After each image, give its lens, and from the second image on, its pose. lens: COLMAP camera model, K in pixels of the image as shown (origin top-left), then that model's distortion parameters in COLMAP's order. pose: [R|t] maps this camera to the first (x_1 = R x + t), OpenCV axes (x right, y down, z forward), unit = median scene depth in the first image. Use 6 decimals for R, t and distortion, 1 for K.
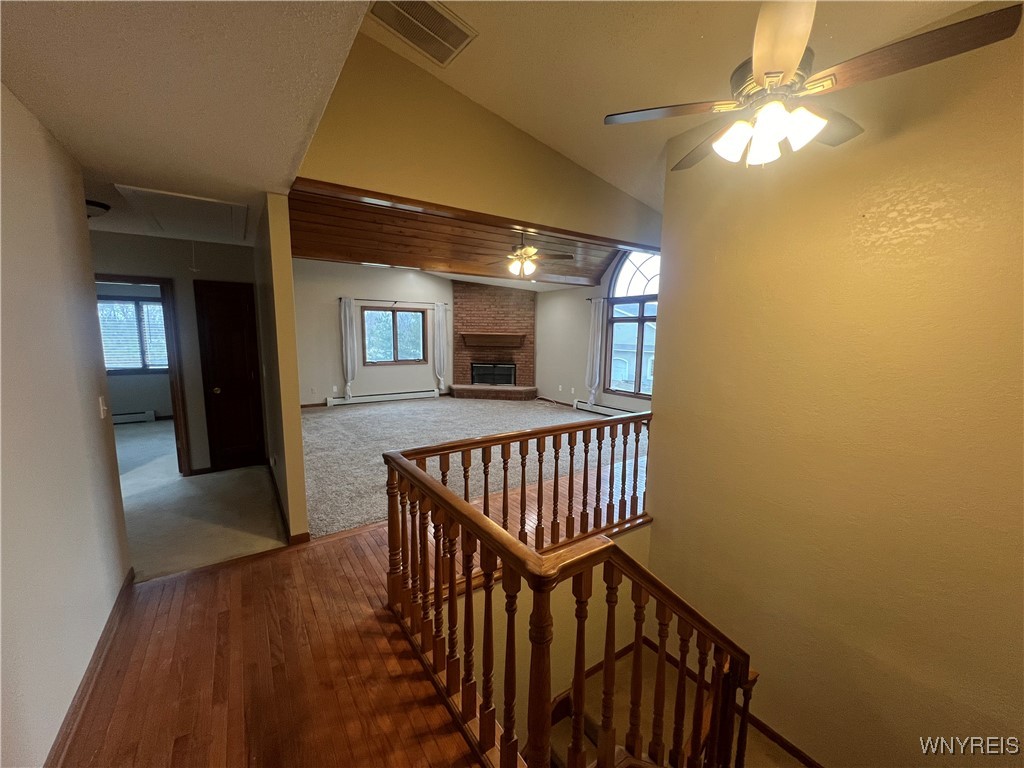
lens RADIAL K [[408.2, 0, 514.3], [0, 408.2, 388.1], [0, 0, 1]] dist [0.001188, -0.000133]
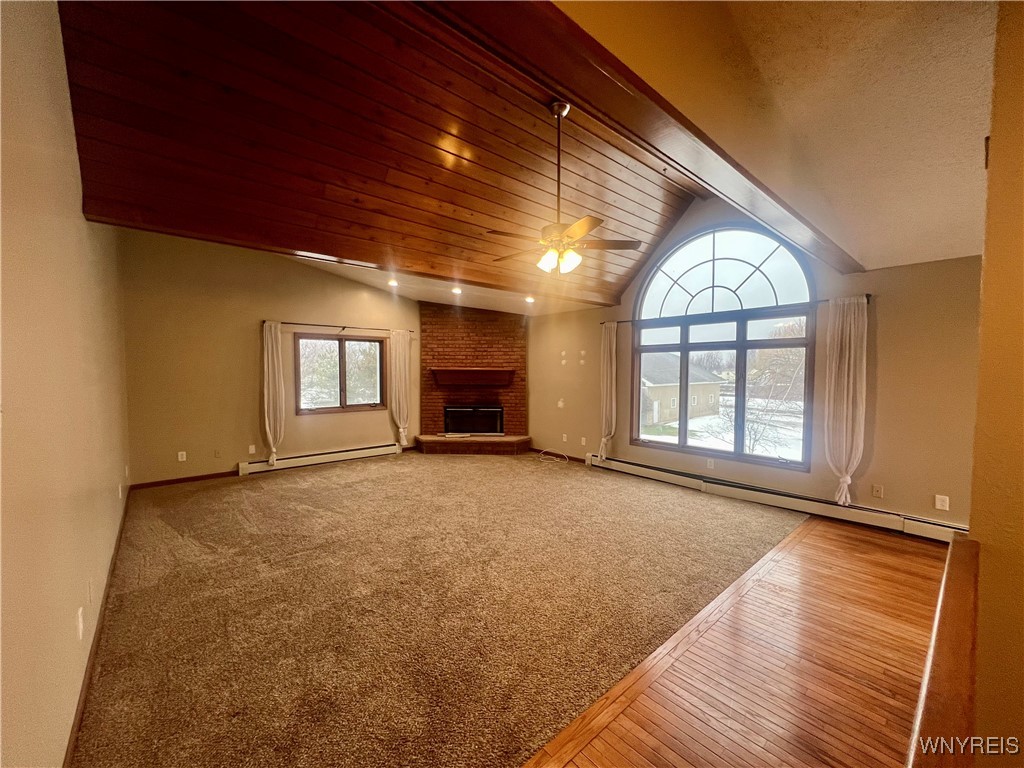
lens RADIAL K [[408.2, 0, 512.1], [0, 408.2, 385.8], [0, 0, 1]] dist [0.001188, -0.000133]
pose [[0.993376, -0.016074, 0.113779, -0.068137], [0.026418, 0.995591, -0.089999, -0.028993], [-0.111831, 0.092409, 0.989421, 0.224481]]
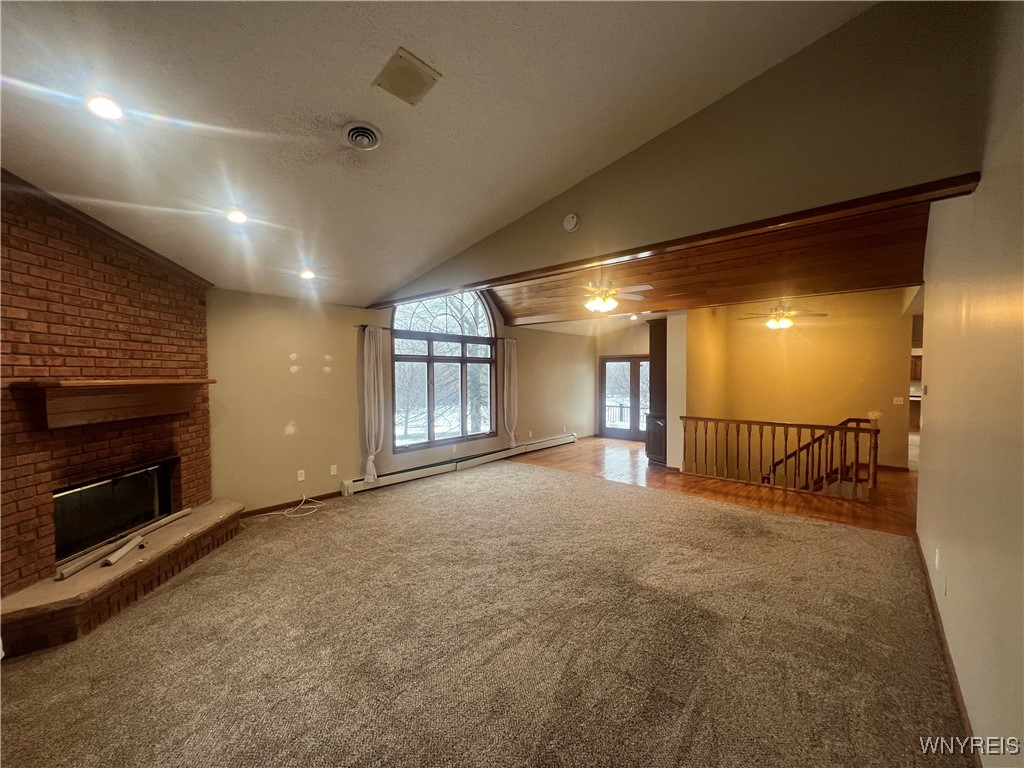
lens RADIAL K [[408.2, 0, 505.7], [0, 408.2, 389.4], [0, 0, 1]] dist [0.001188, -0.000133]
pose [[-0.230075, -0.047608, 0.972008, -0.451173], [0.132639, 0.987948, 0.079785, -0.113981], [-0.964092, 0.147283, -0.220987, 0.787629]]
